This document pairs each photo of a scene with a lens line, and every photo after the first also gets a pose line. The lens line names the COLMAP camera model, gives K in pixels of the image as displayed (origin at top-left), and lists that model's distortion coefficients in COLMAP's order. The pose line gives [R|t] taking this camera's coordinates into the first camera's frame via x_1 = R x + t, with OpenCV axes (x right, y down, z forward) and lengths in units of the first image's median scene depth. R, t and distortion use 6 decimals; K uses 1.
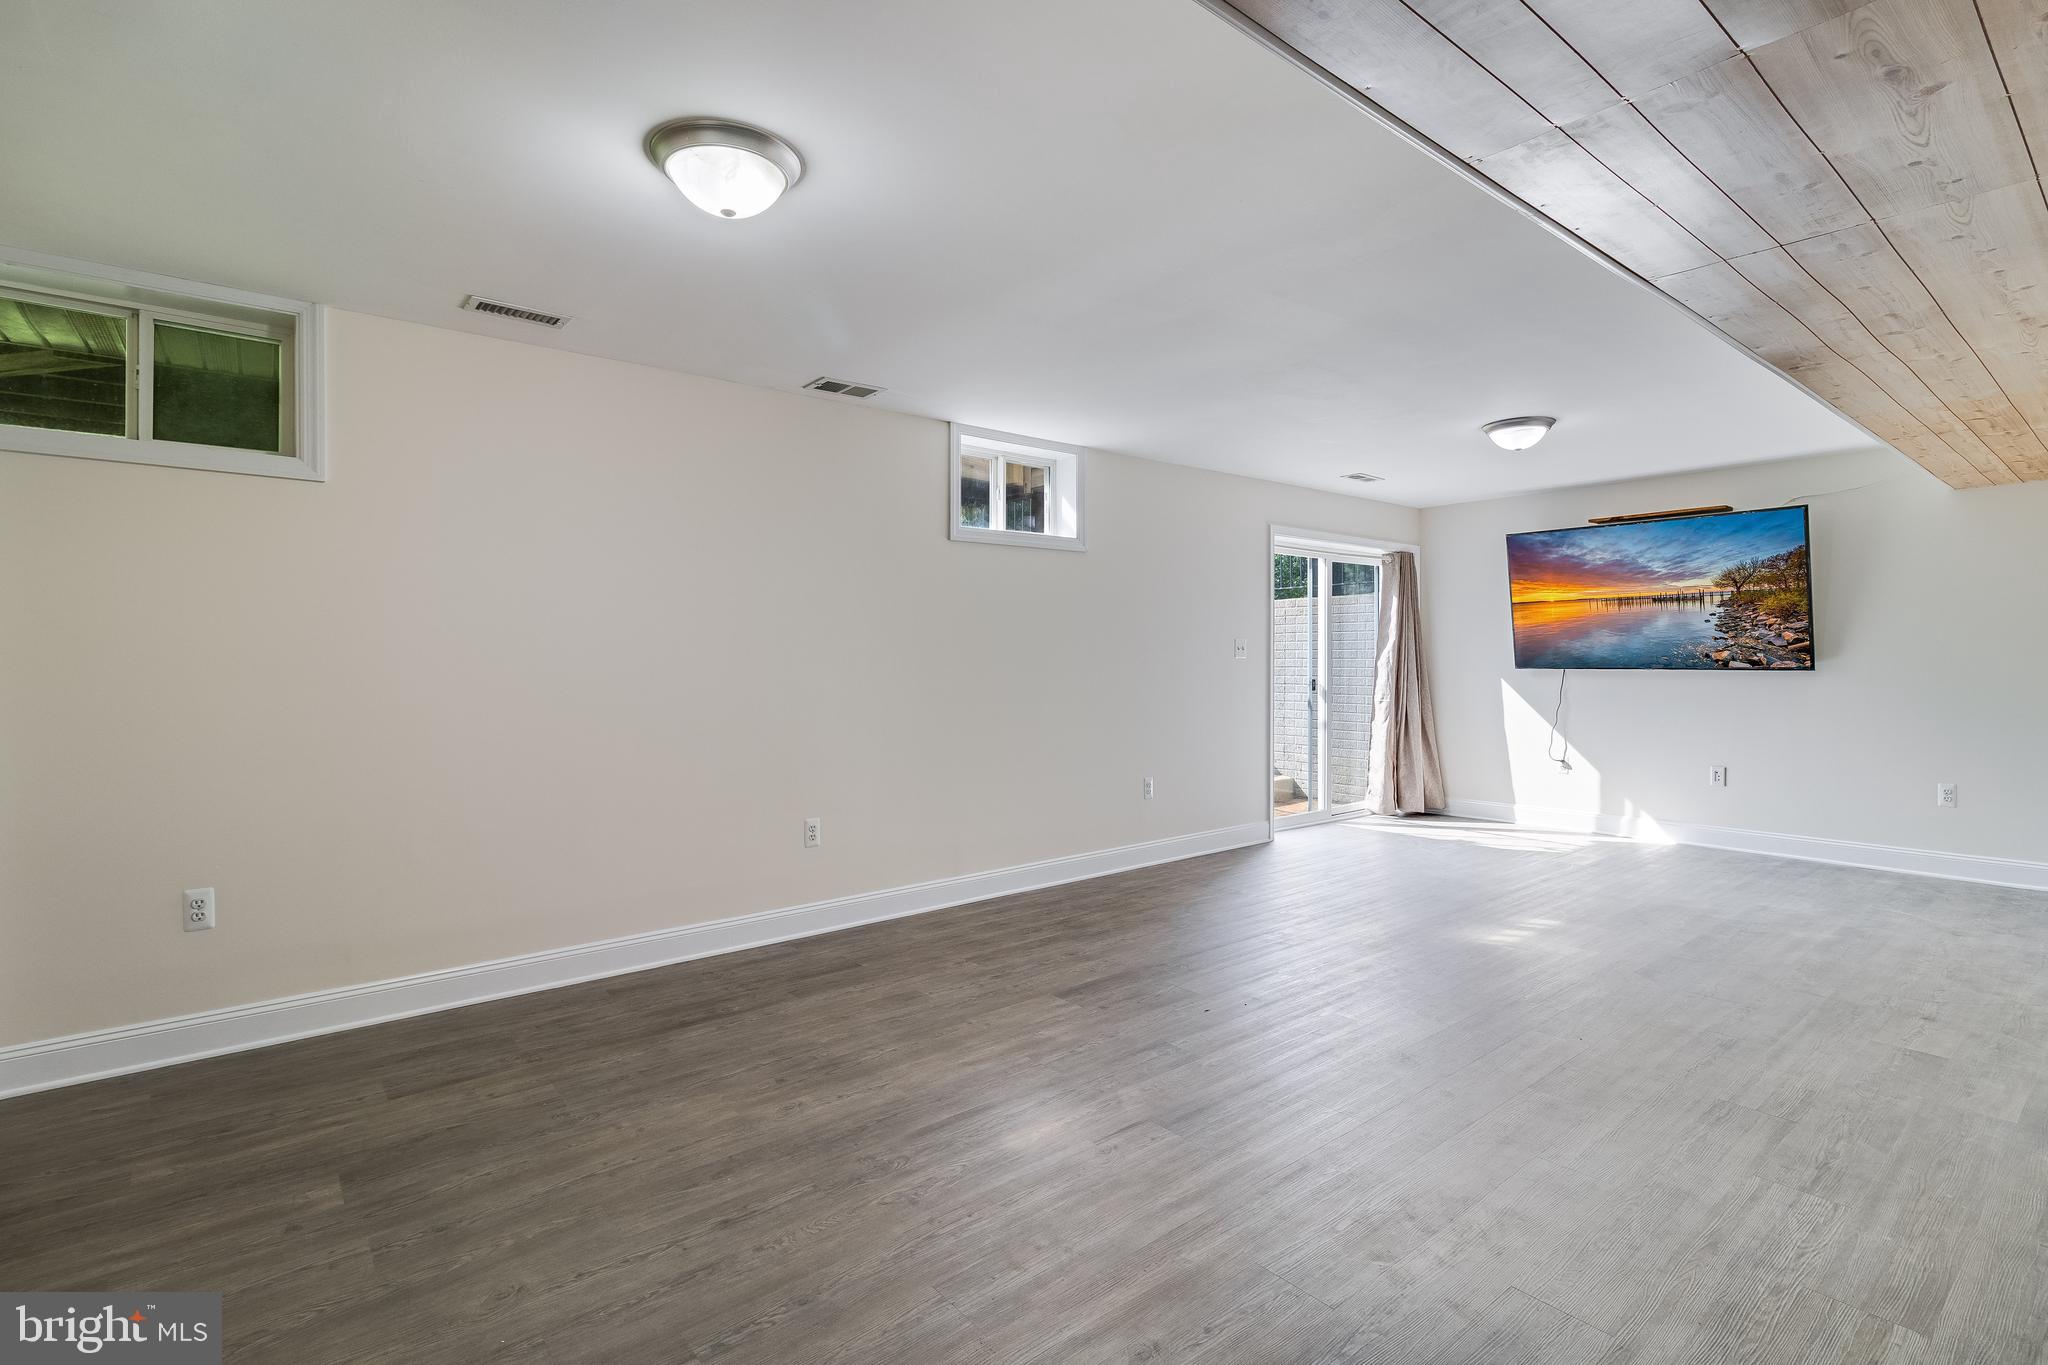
lens RADIAL K [[971.3, 0, 1031.3], [0, 971.3, 631.5], [0, 0, 1]] dist [0.001144, -0.000780]
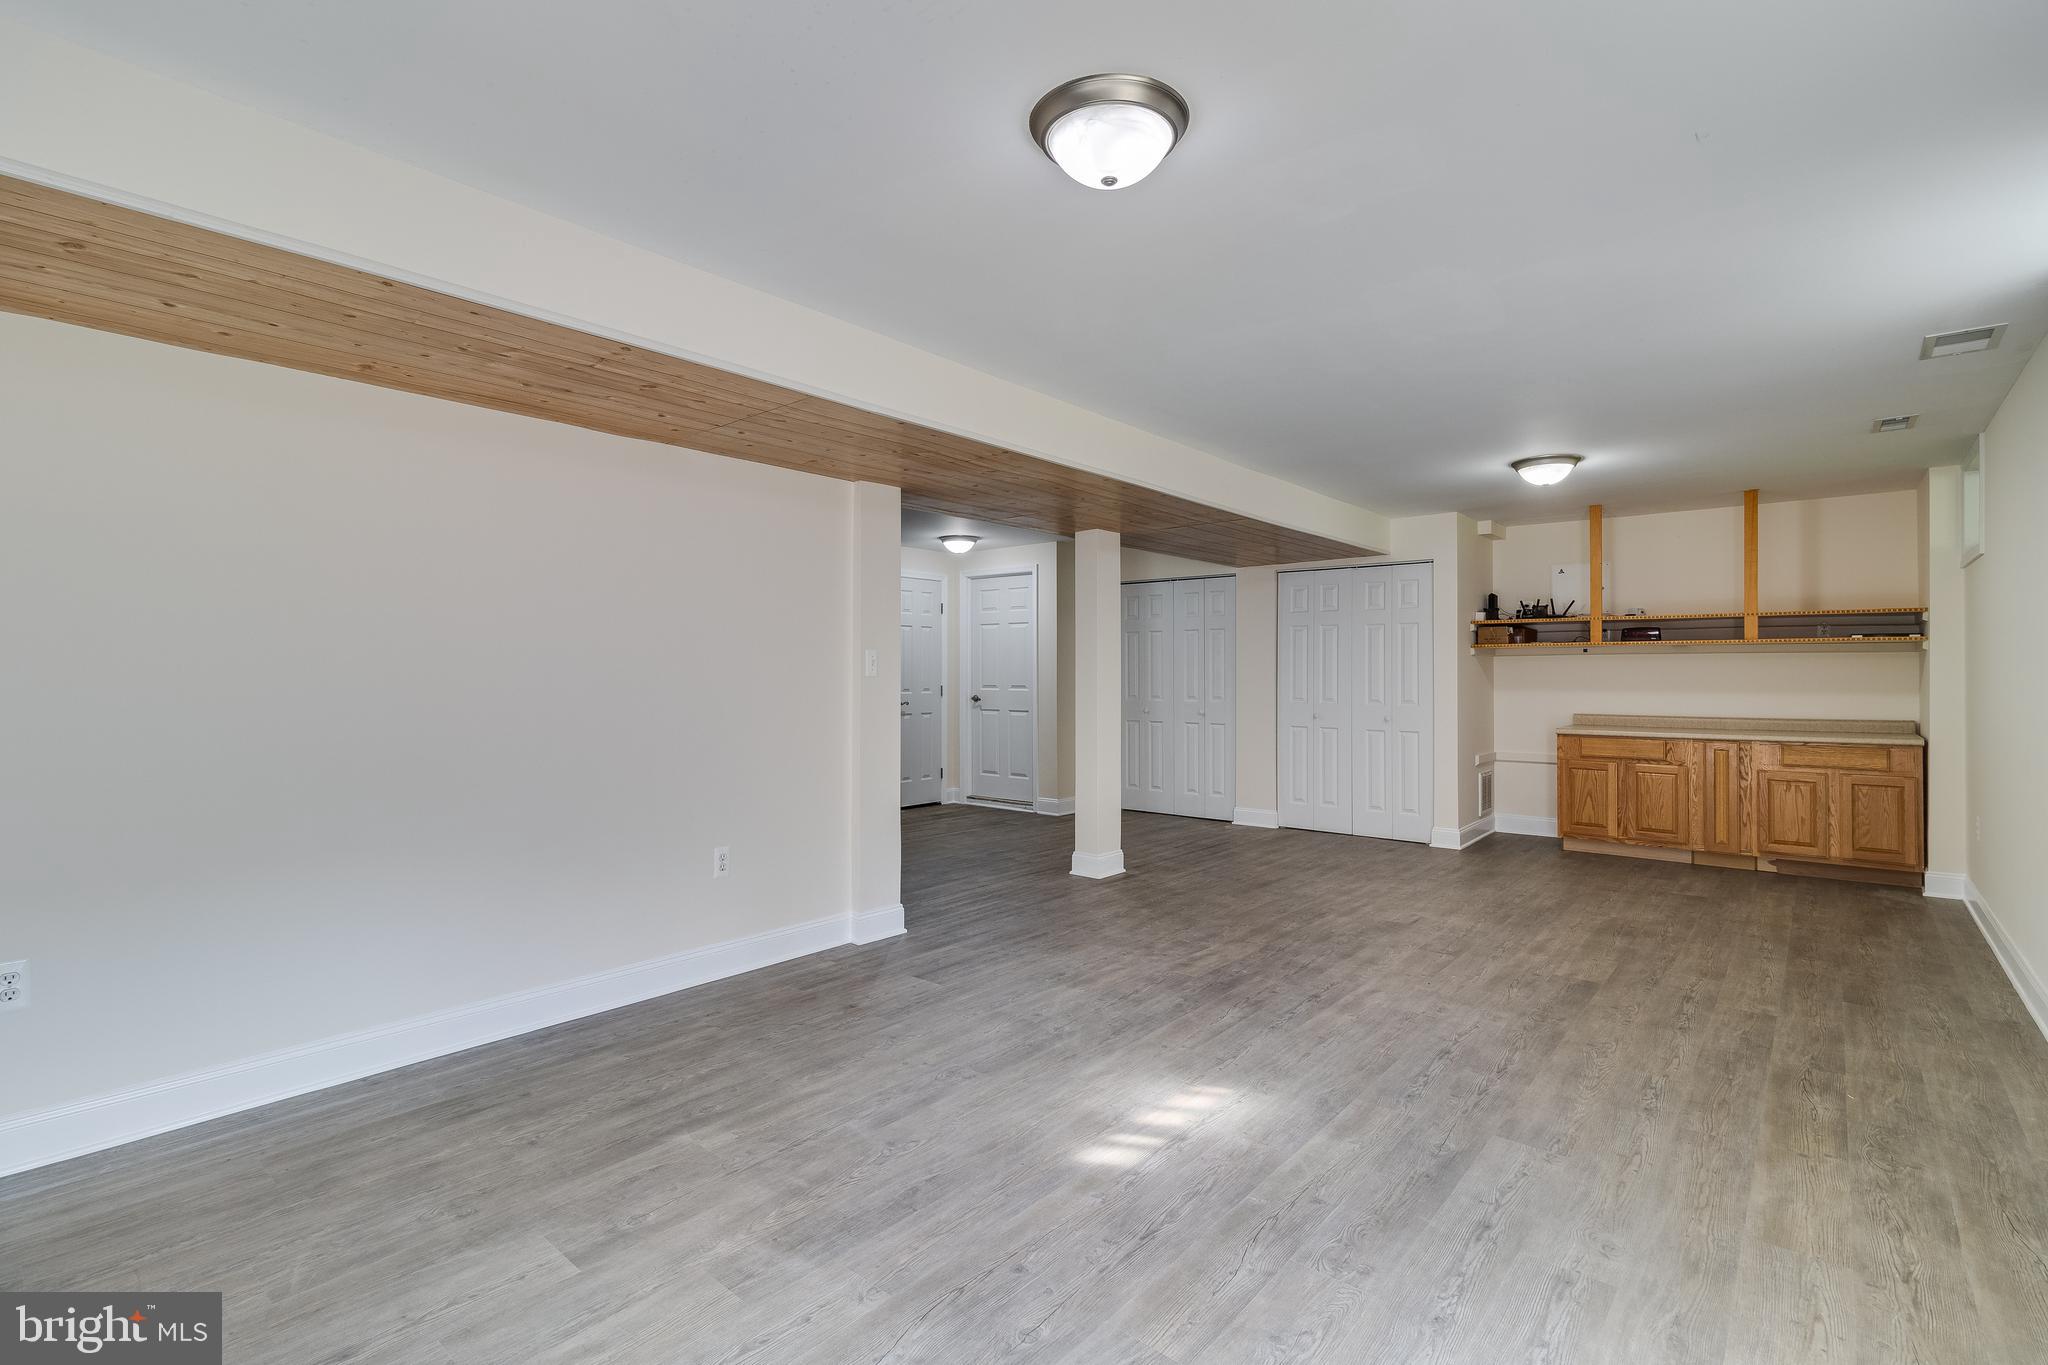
lens RADIAL K [[948.0, 0, 1045.4], [0, 948.0, 676.2], [0, 0, 1]] dist [0.000583, -0.000066]
pose [[-0.979780, 0.002215, -0.200063, 0.491387], [0.006636, 0.999748, -0.021431, 0.026892], [0.199966, -0.022325, -0.979549, 1.118838]]
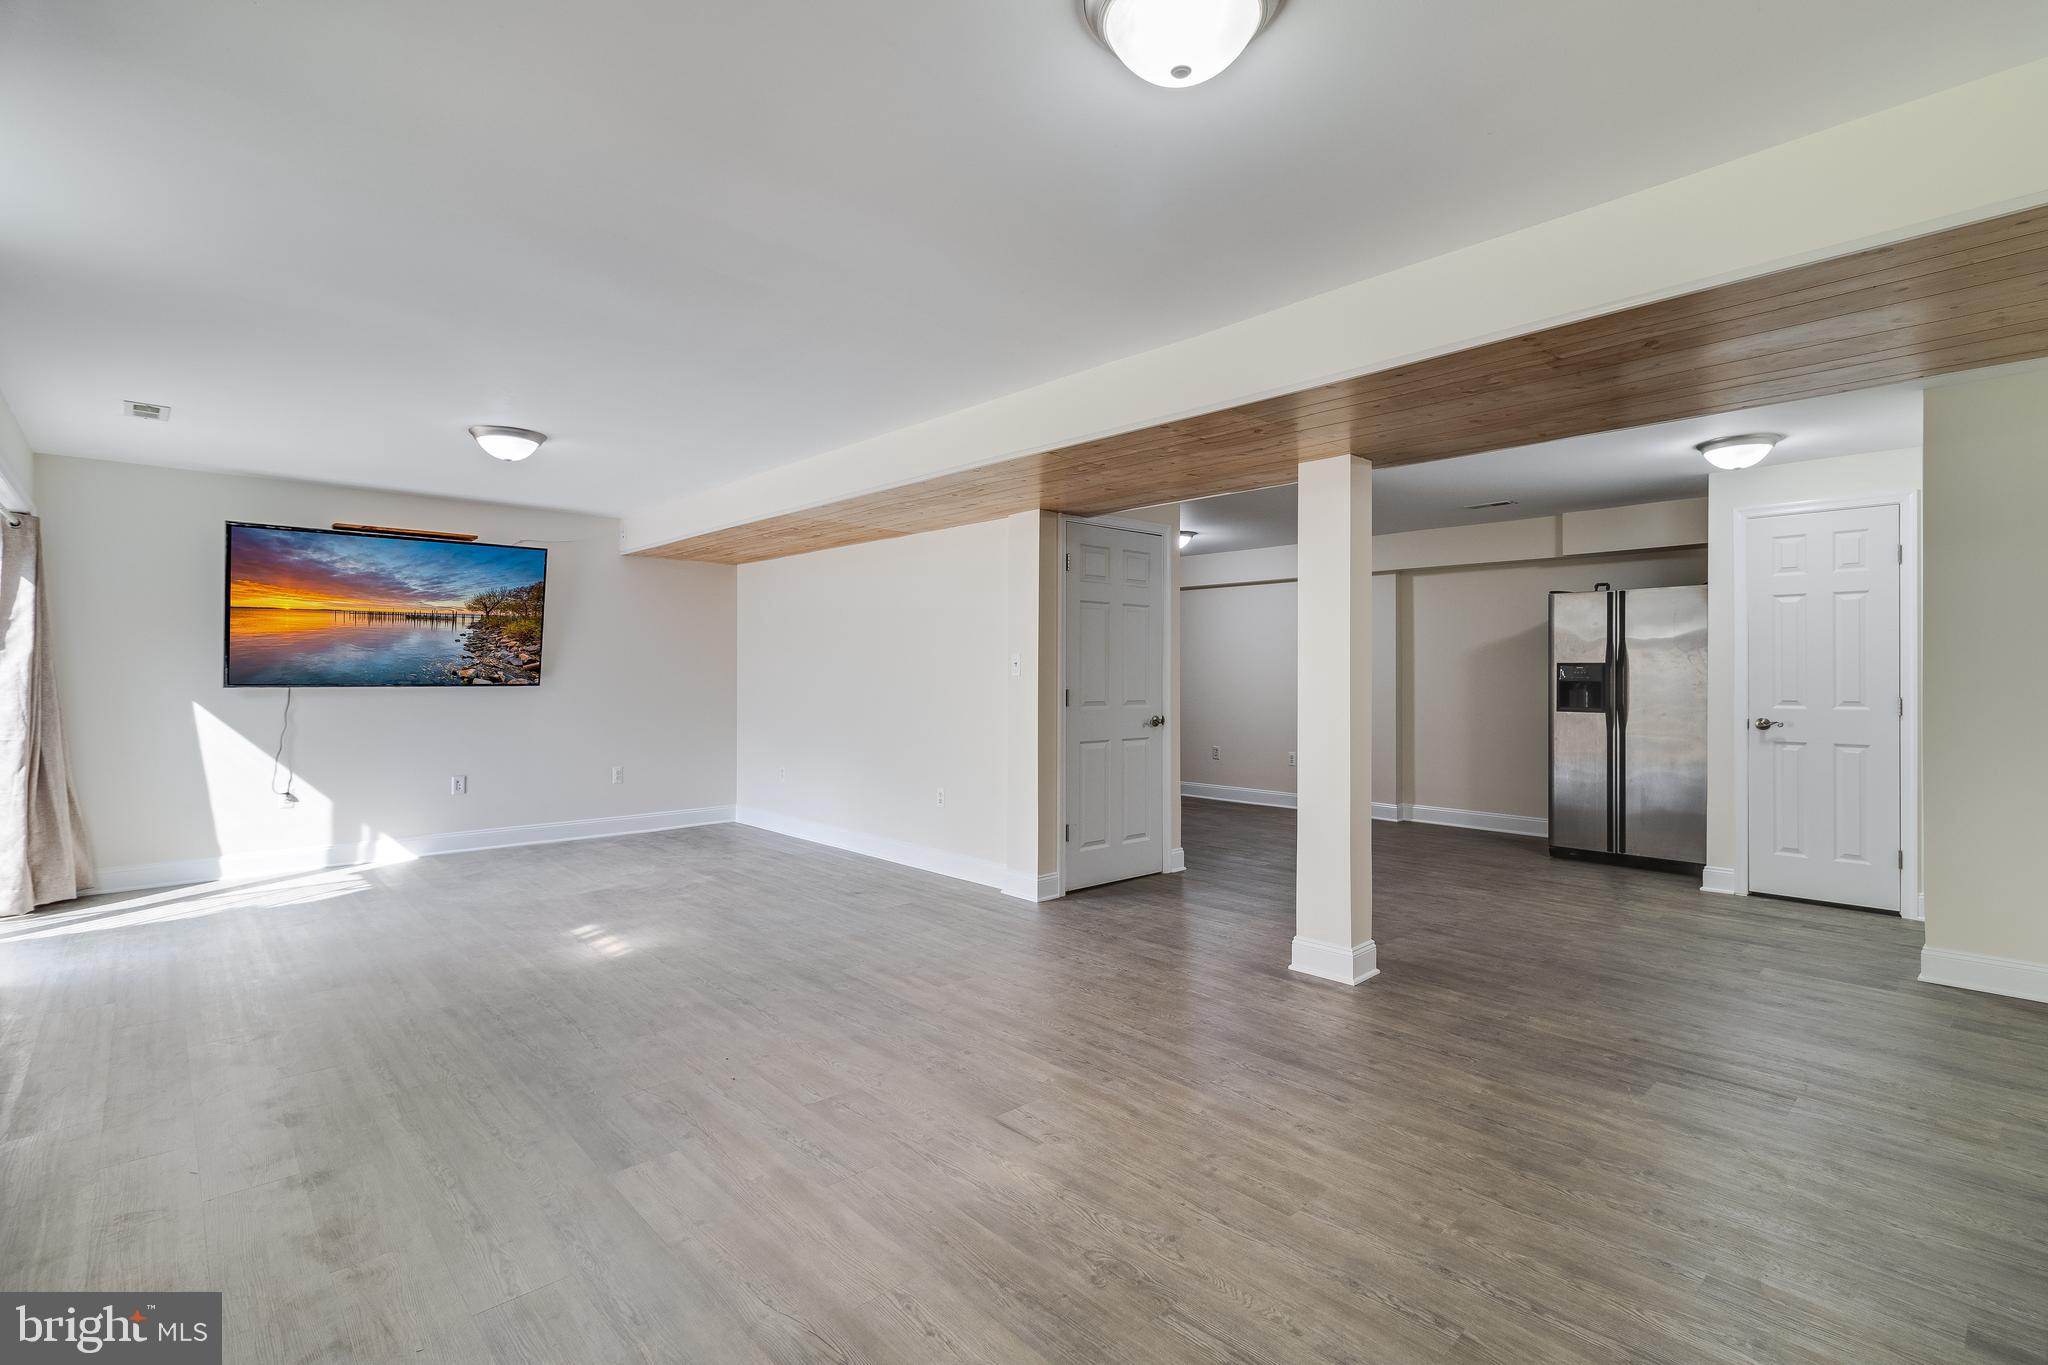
lens RADIAL K [[943.8, 0, 1035.7], [0, 943.8, 642.6], [0, 0, 1]] dist [-0.002429, -0.000427]
pose [[-0.076767, 0.037176, 0.996356, -0.386865], [-0.030563, 0.998747, -0.039620, 0.012807], [-0.996580, -0.033493, -0.075535, 0.444371]]
